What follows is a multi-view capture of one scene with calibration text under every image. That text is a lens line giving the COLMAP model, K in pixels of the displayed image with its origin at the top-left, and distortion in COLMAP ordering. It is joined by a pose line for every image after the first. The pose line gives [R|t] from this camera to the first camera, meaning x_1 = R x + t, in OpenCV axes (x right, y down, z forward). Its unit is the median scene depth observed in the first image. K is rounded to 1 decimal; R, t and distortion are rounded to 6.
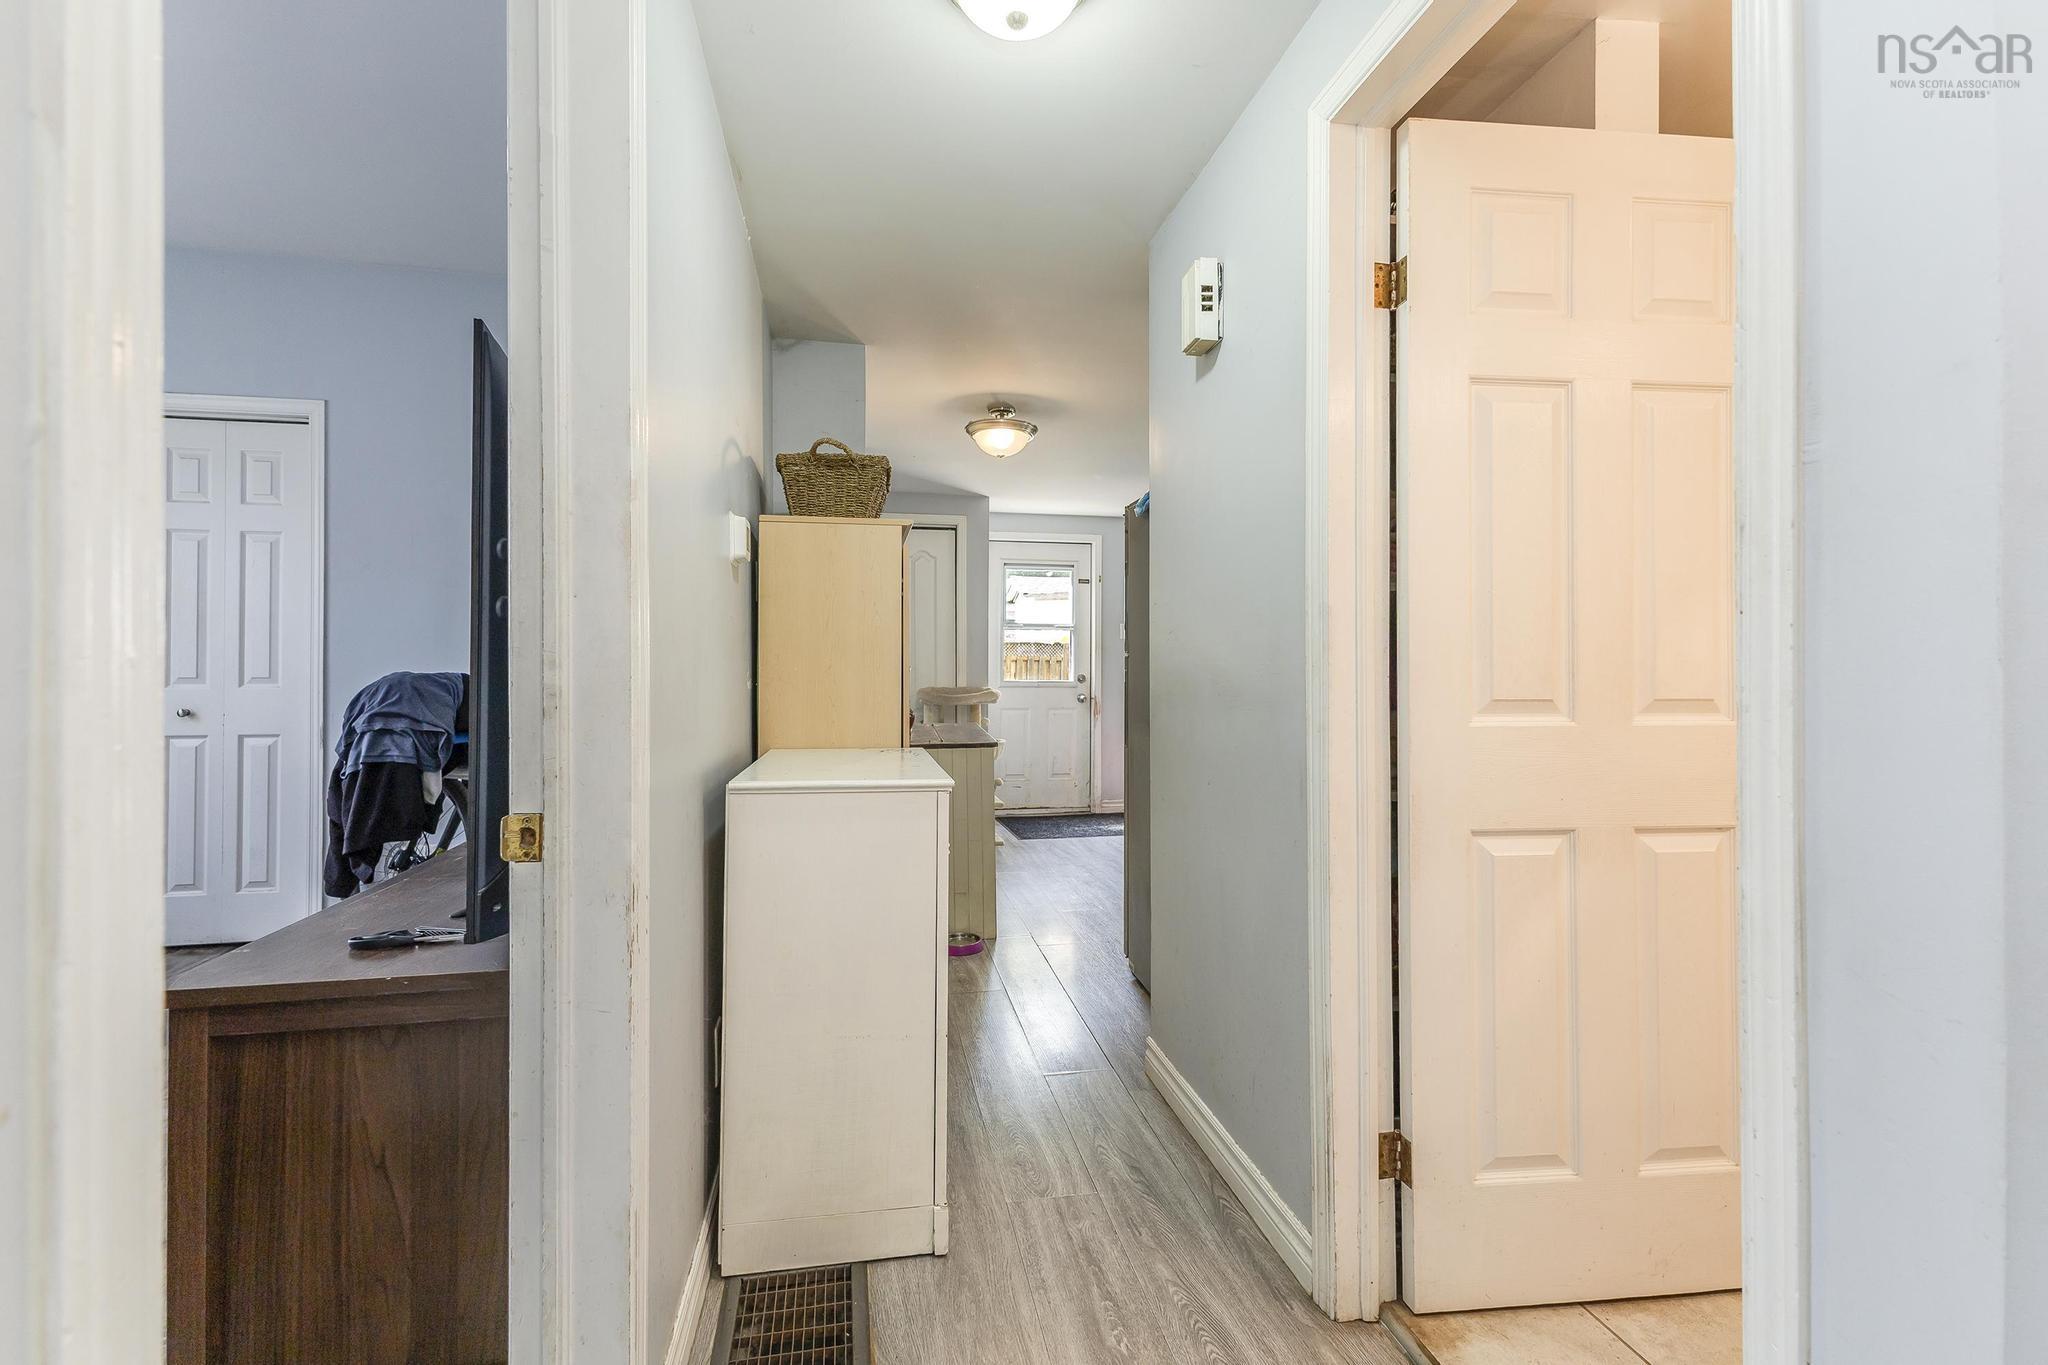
lens RADIAL K [[877.3, 0, 1031.4], [0, 877.3, 668.5], [0, 0, 1]] dist [0.002732, -0.000295]
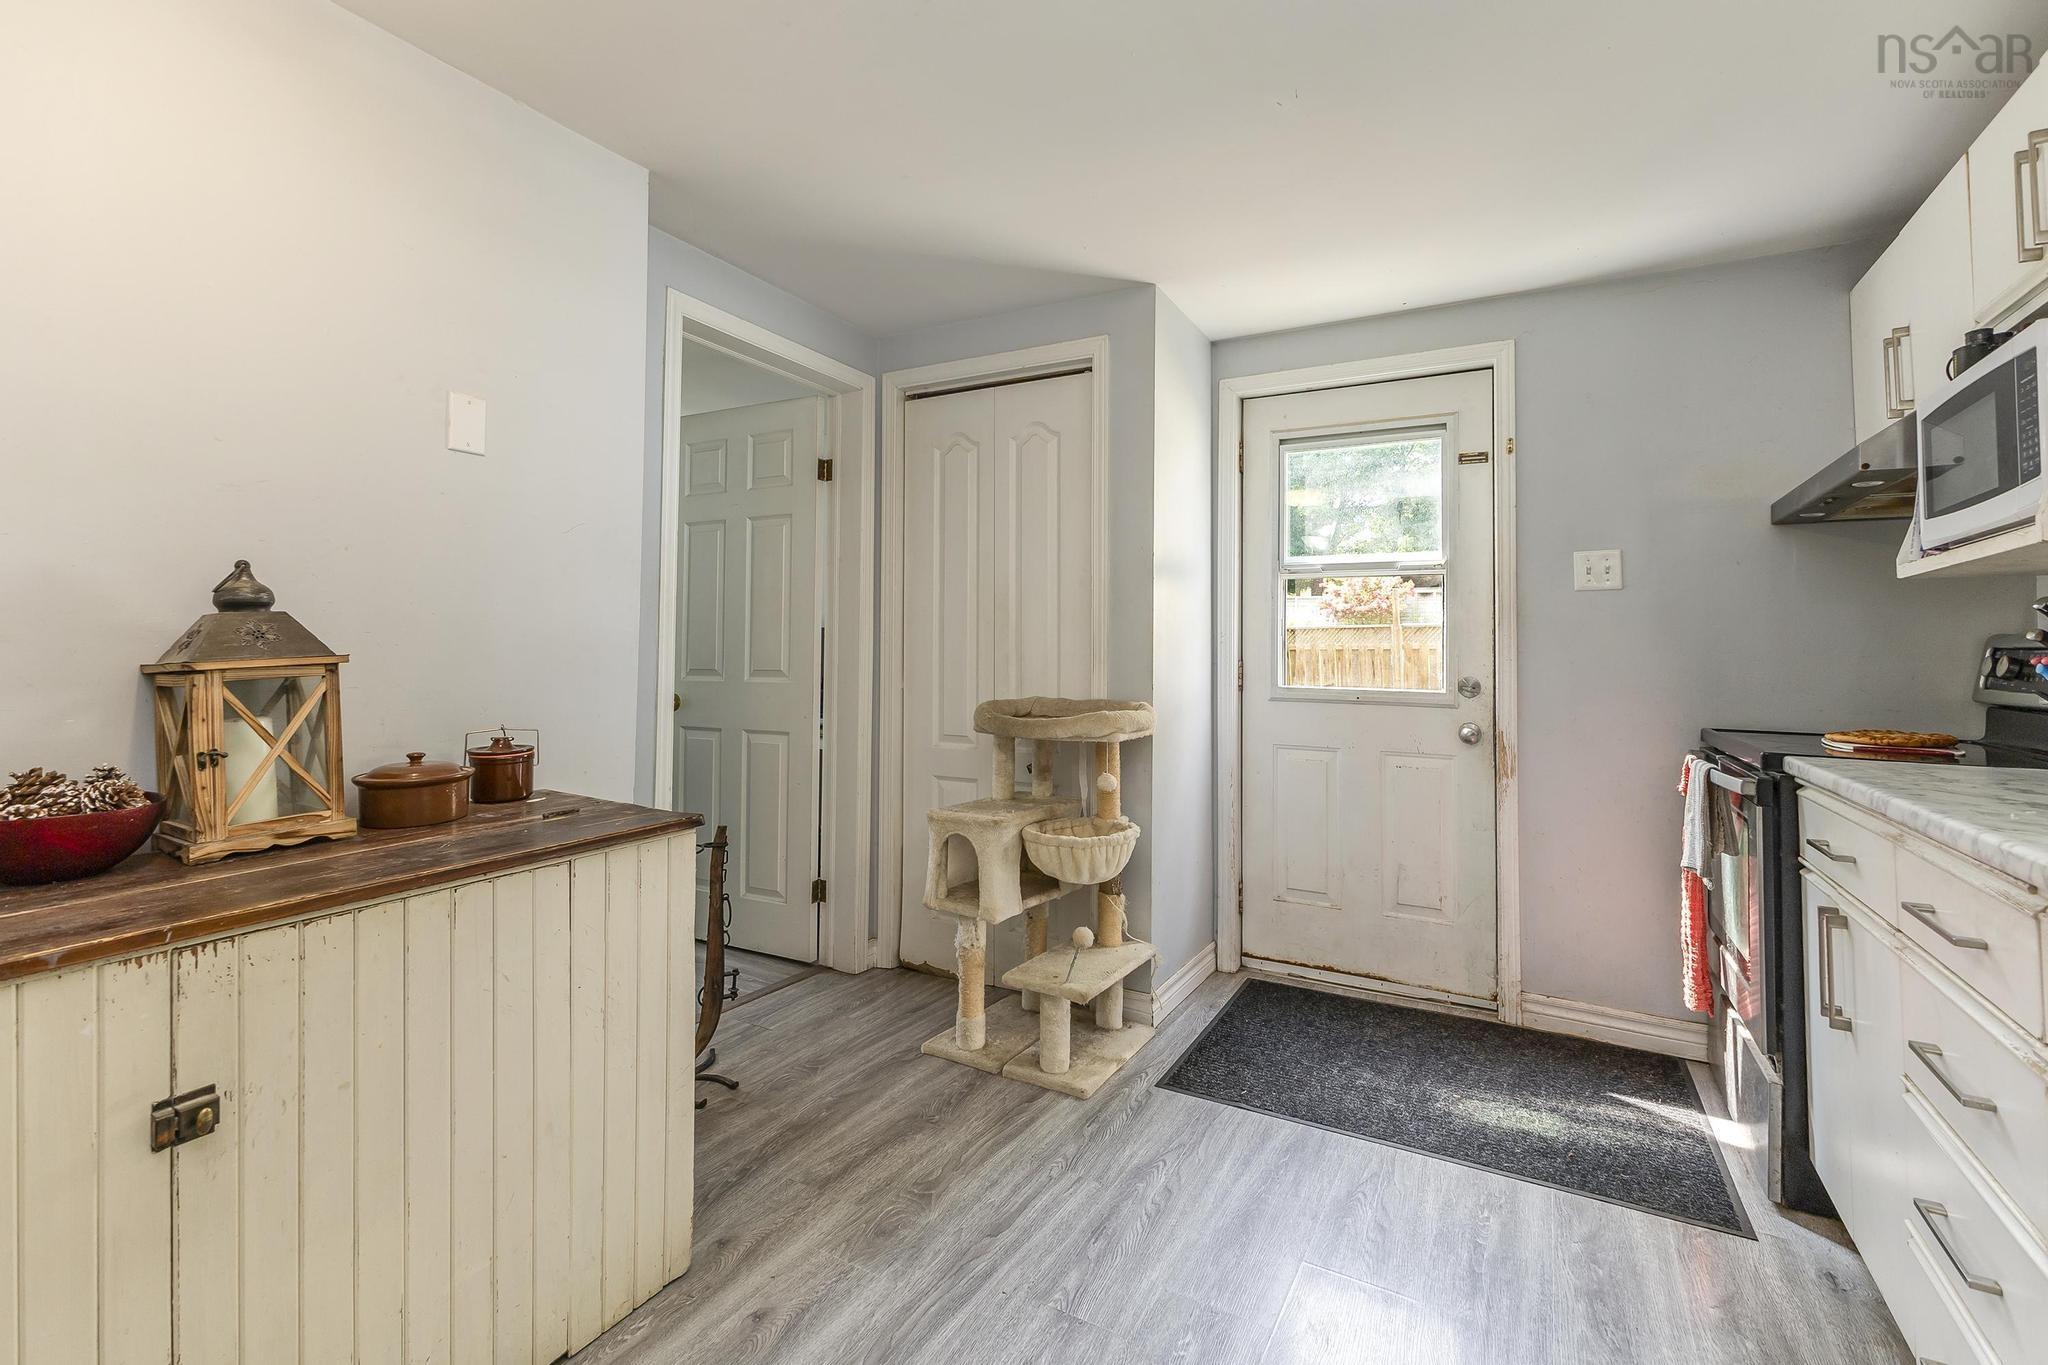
lens RADIAL K [[901.4, 0, 1026.1], [0, 901.4, 618.4], [0, 0, 1]] dist [0.002187, 0.000020]
pose [[0.757290, -0.016744, -0.652865, 0.180274], [-0.006504, 0.999428, -0.033176, -0.005562], [0.653047, 0.029371, 0.756748, 0.531933]]
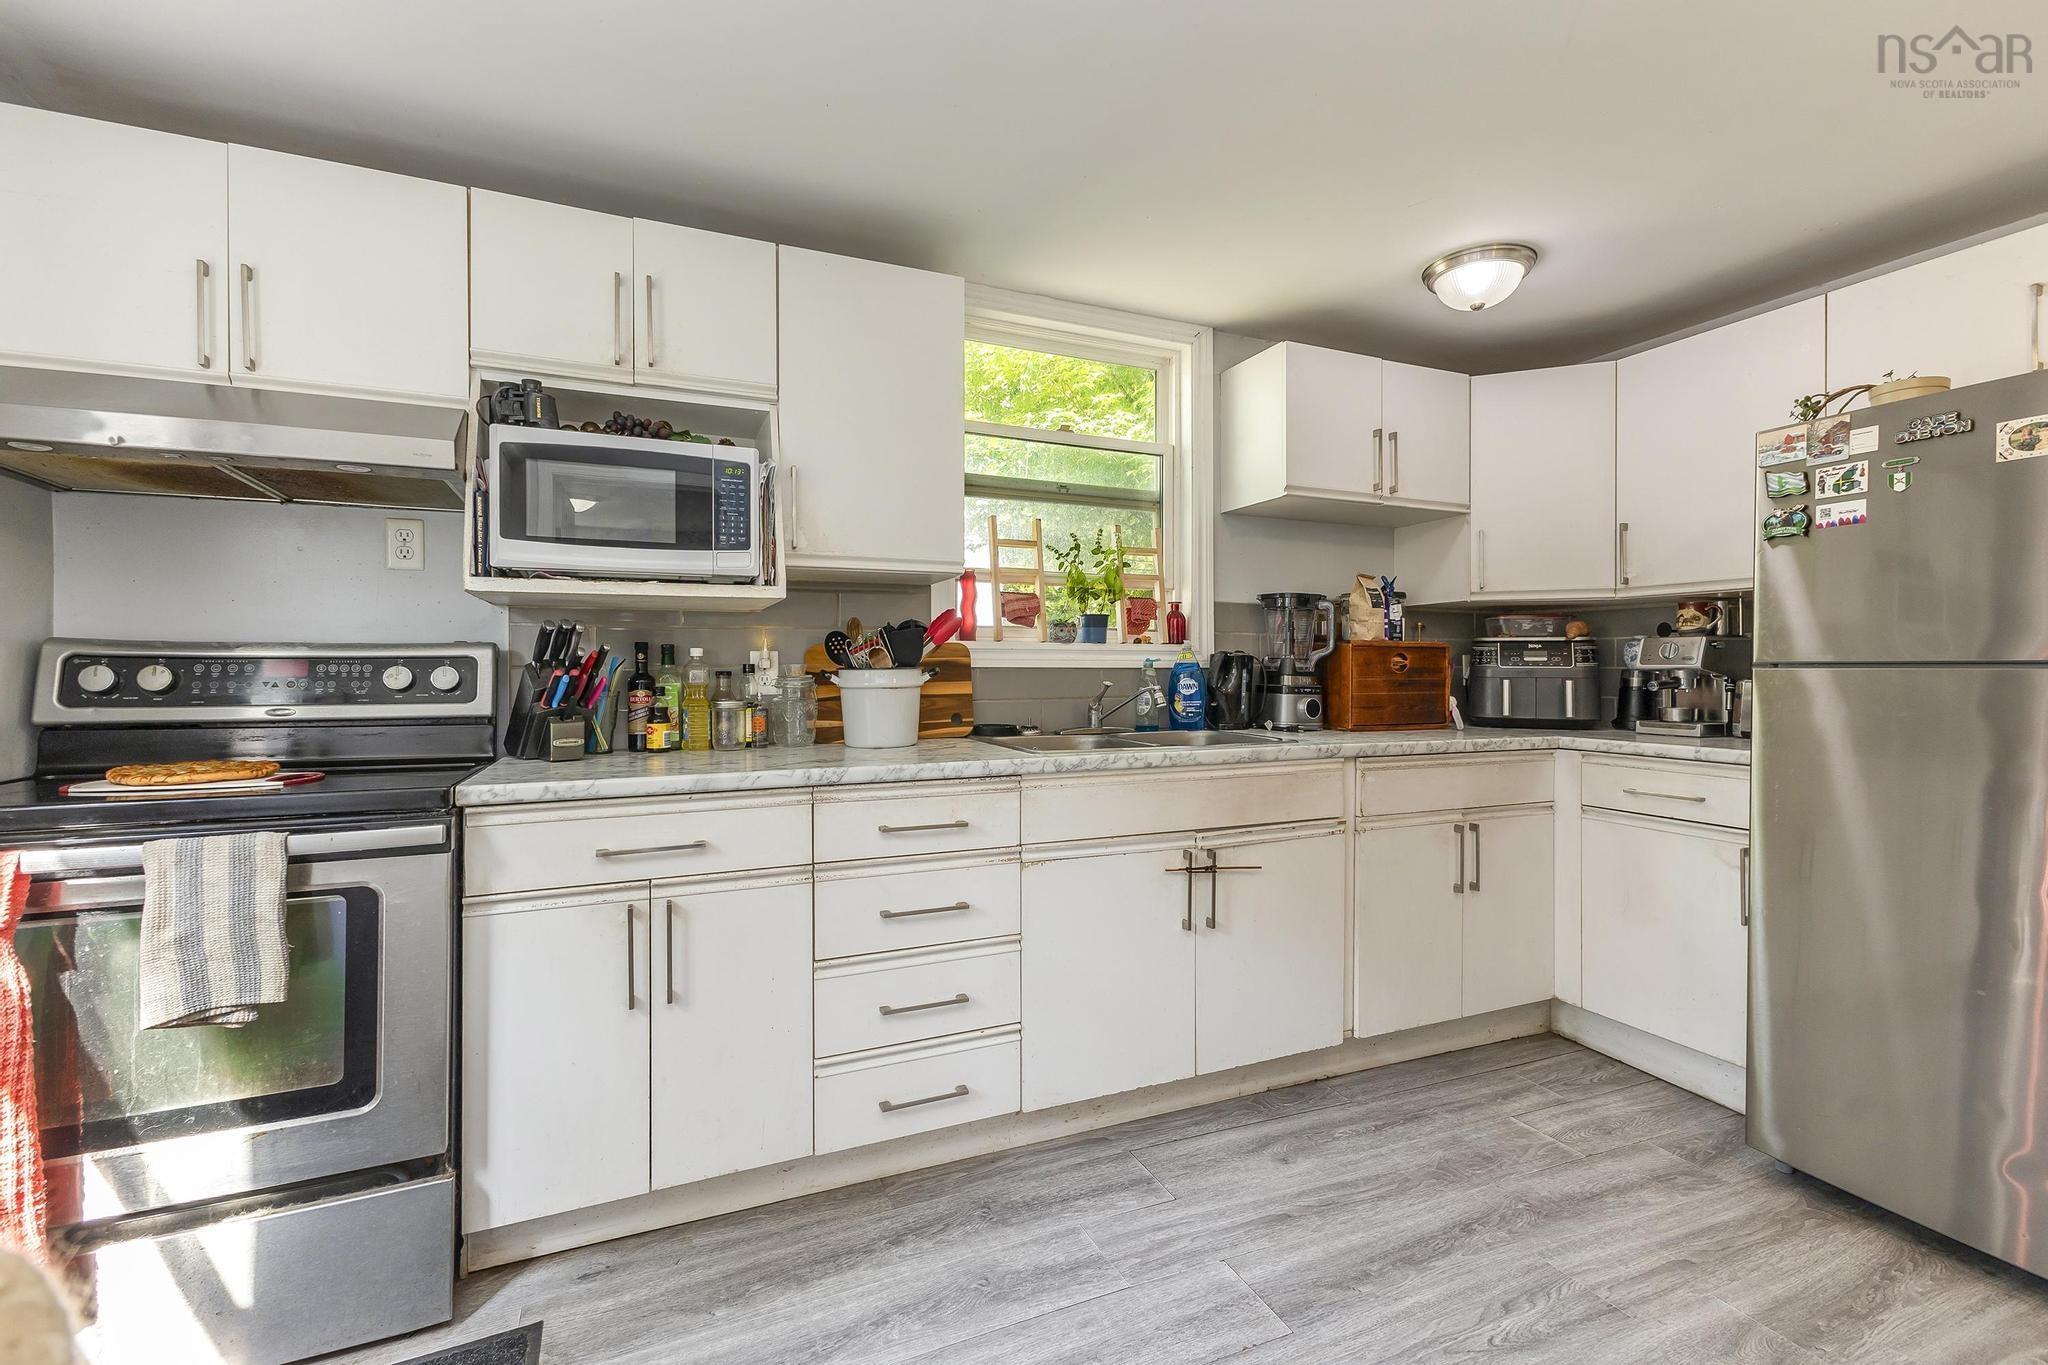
lens RADIAL K [[877.3, 0, 1031.4], [0, 877.3, 668.5], [0, 0, 1]] dist [0.002732, -0.000295]
pose [[-0.216524, 0.002115, 0.976275, -0.082685], [-0.009230, 0.999949, -0.004213, -0.005614], [-0.976234, -0.009923, -0.216493, 0.798369]]
